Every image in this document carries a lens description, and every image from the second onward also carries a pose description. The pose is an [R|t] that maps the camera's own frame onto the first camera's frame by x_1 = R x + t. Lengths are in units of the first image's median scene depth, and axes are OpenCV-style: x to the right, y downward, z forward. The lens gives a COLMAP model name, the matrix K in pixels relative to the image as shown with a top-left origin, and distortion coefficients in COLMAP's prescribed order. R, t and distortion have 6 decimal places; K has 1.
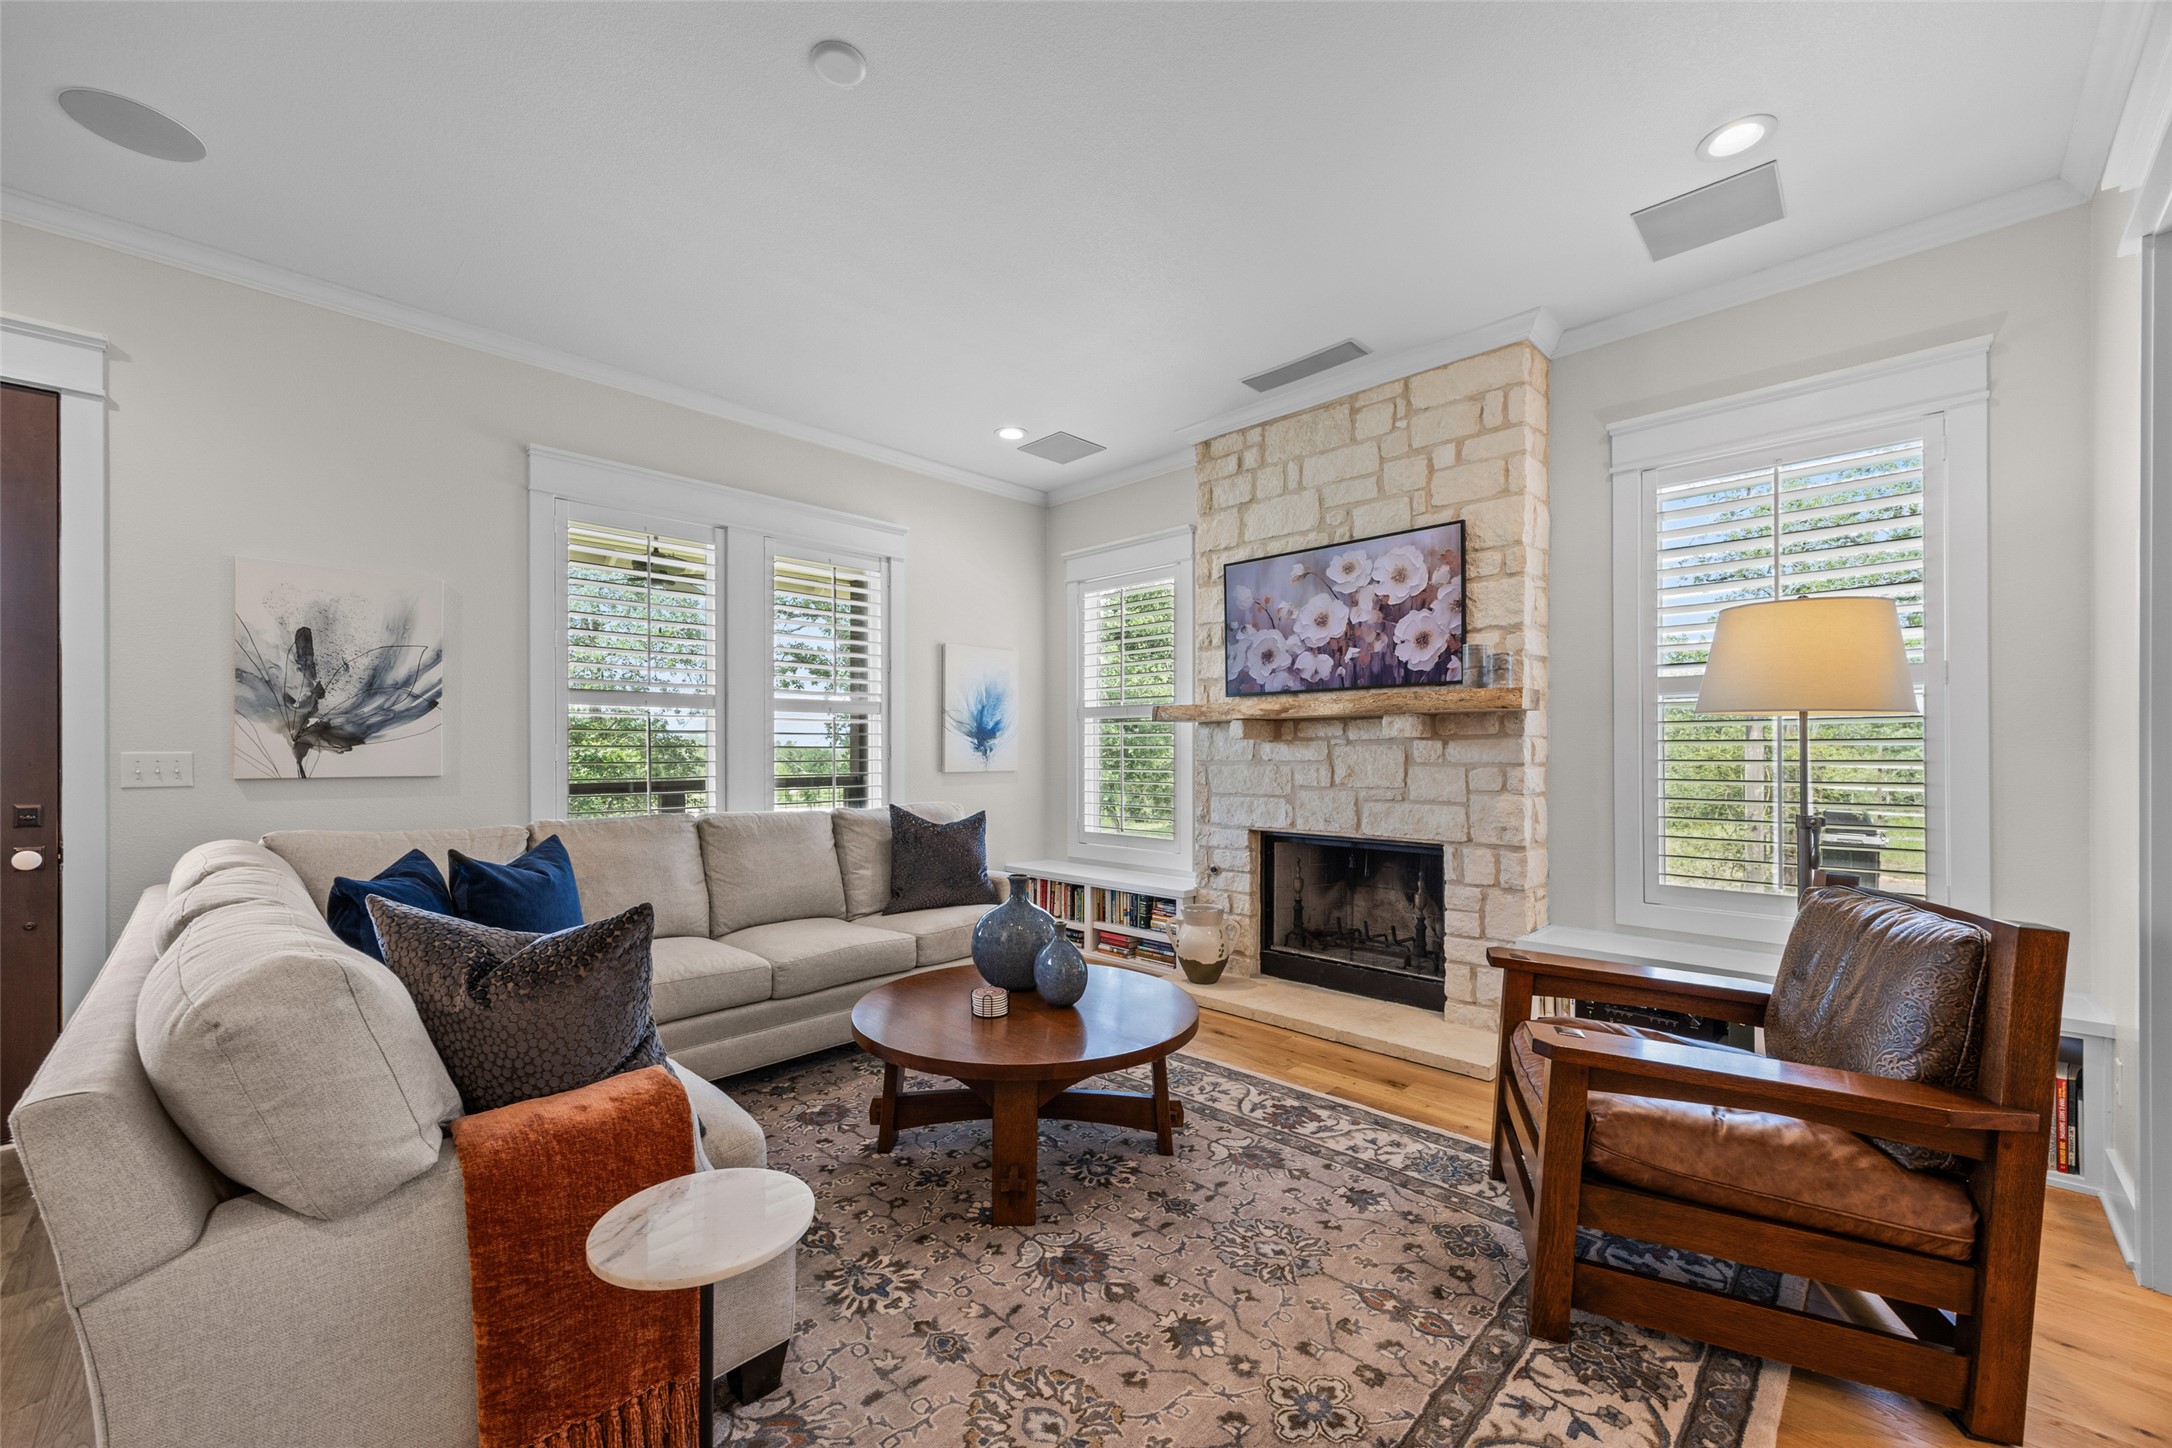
lens RADIAL K [[842.6, 0, 1074.4], [0, 842.6, 756.3], [0, 0, 1]] dist [0.003423, 0.000097]
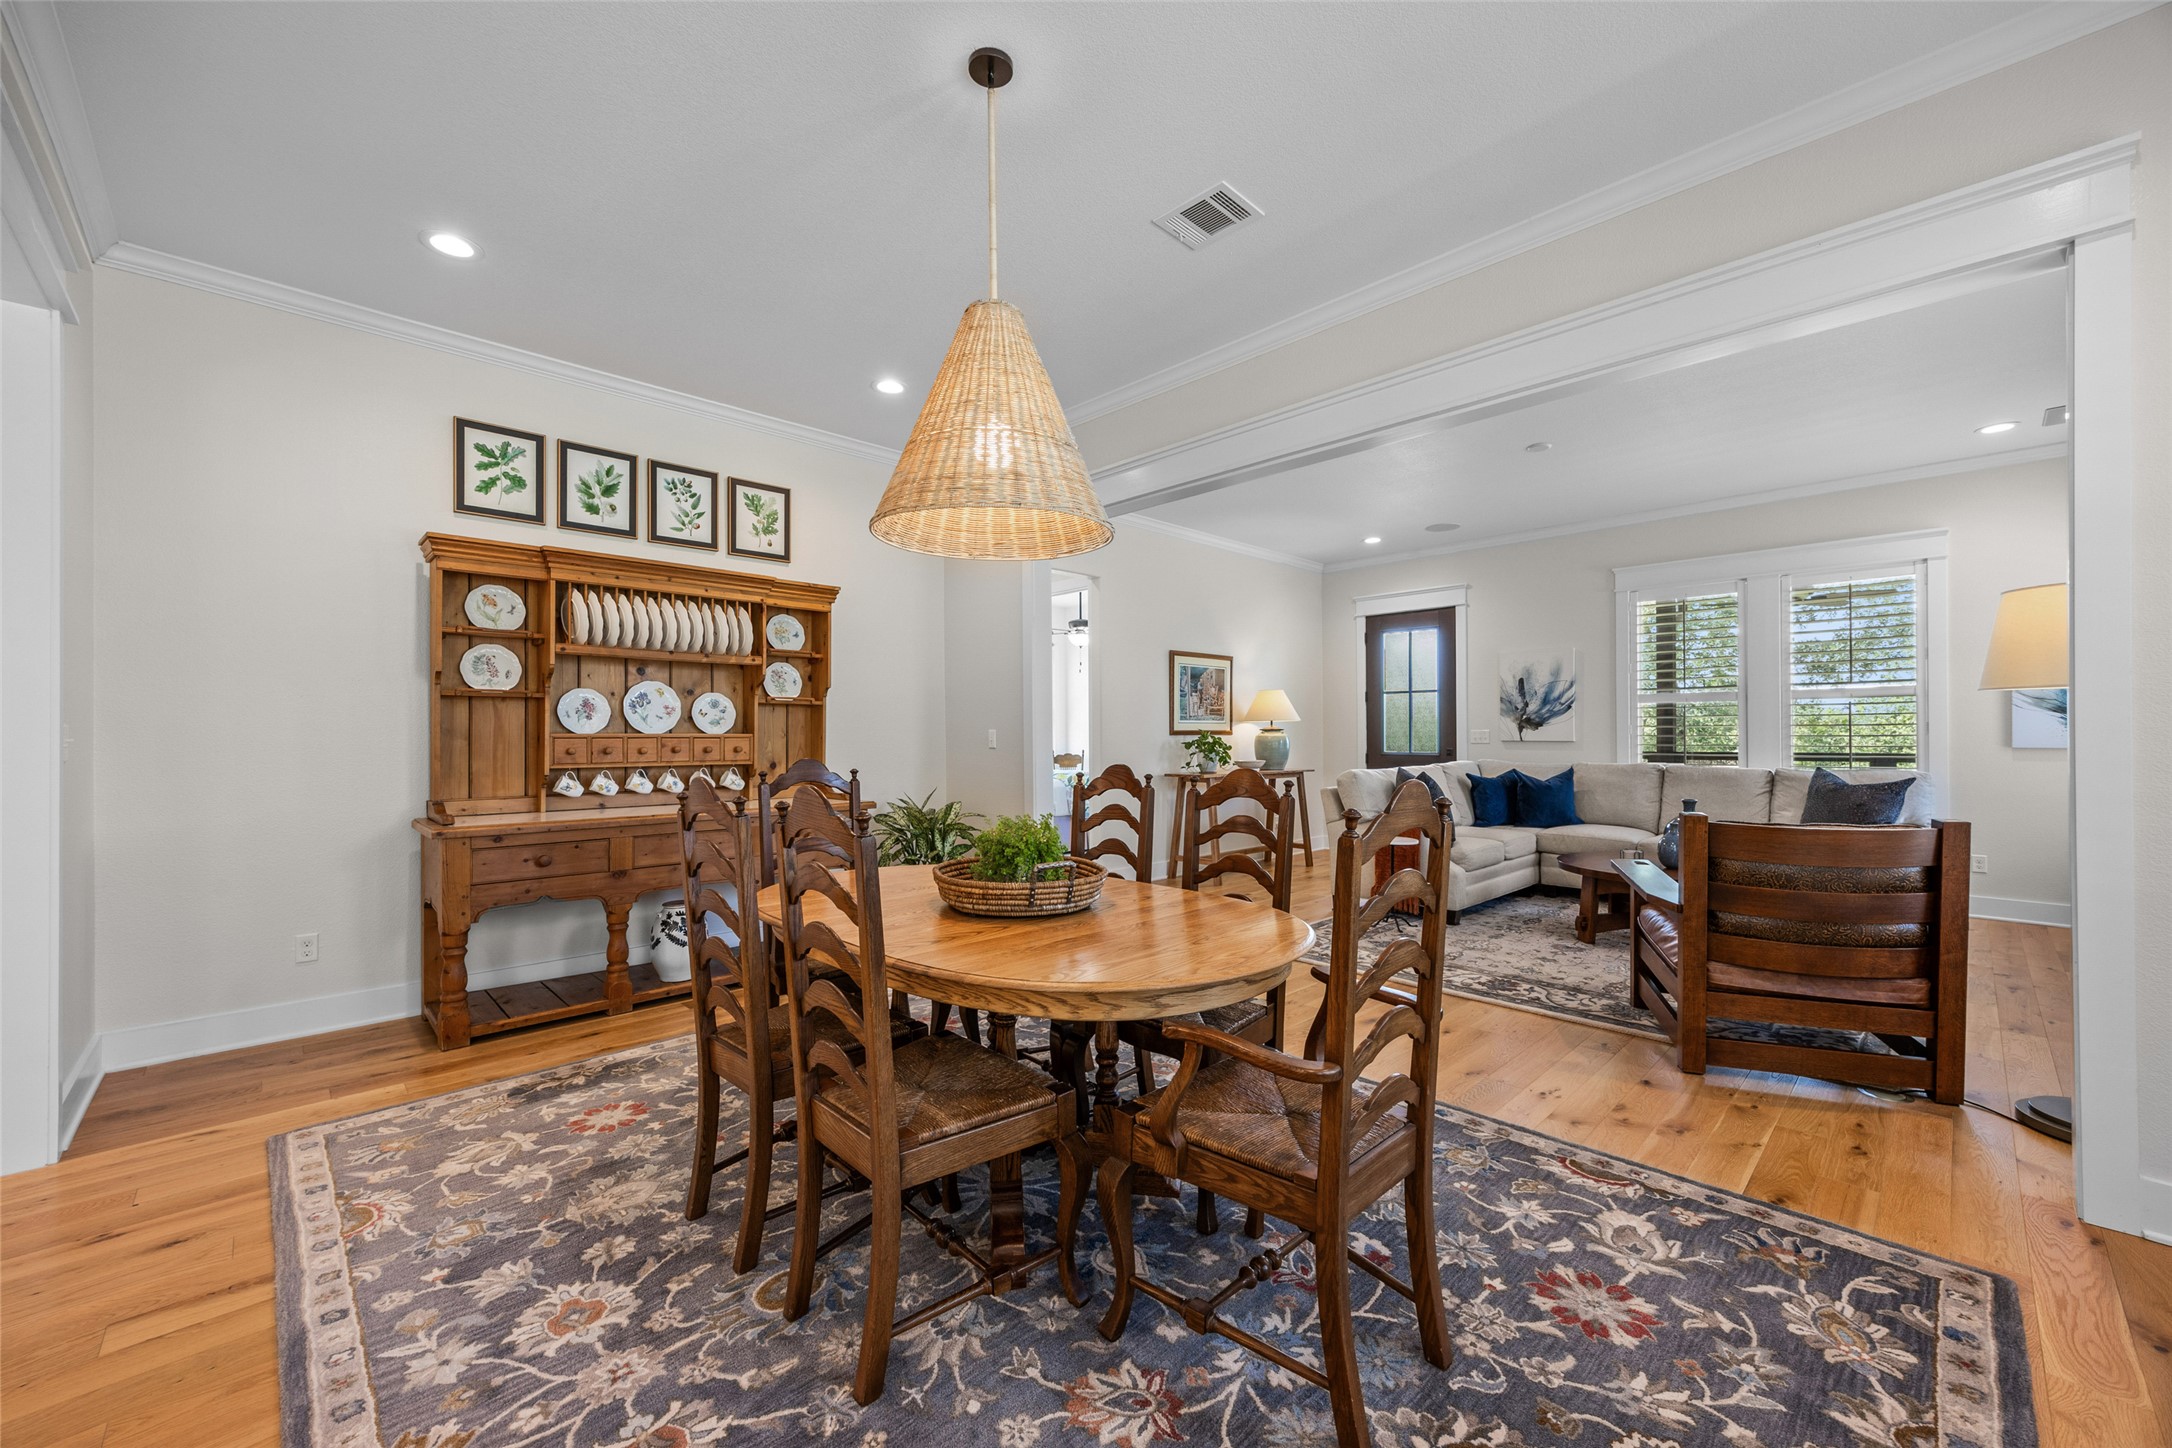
lens RADIAL K [[842.6, 0, 1093.1], [0, 842.6, 736.1], [0, 0, 1]] dist [0.003423, 0.000097]
pose [[-0.007702, 0.009515, -0.999925, 1.460262], [0.003126, 0.999950, 0.009491, -0.013886], [0.999965, -0.003052, -0.007731, -0.192838]]
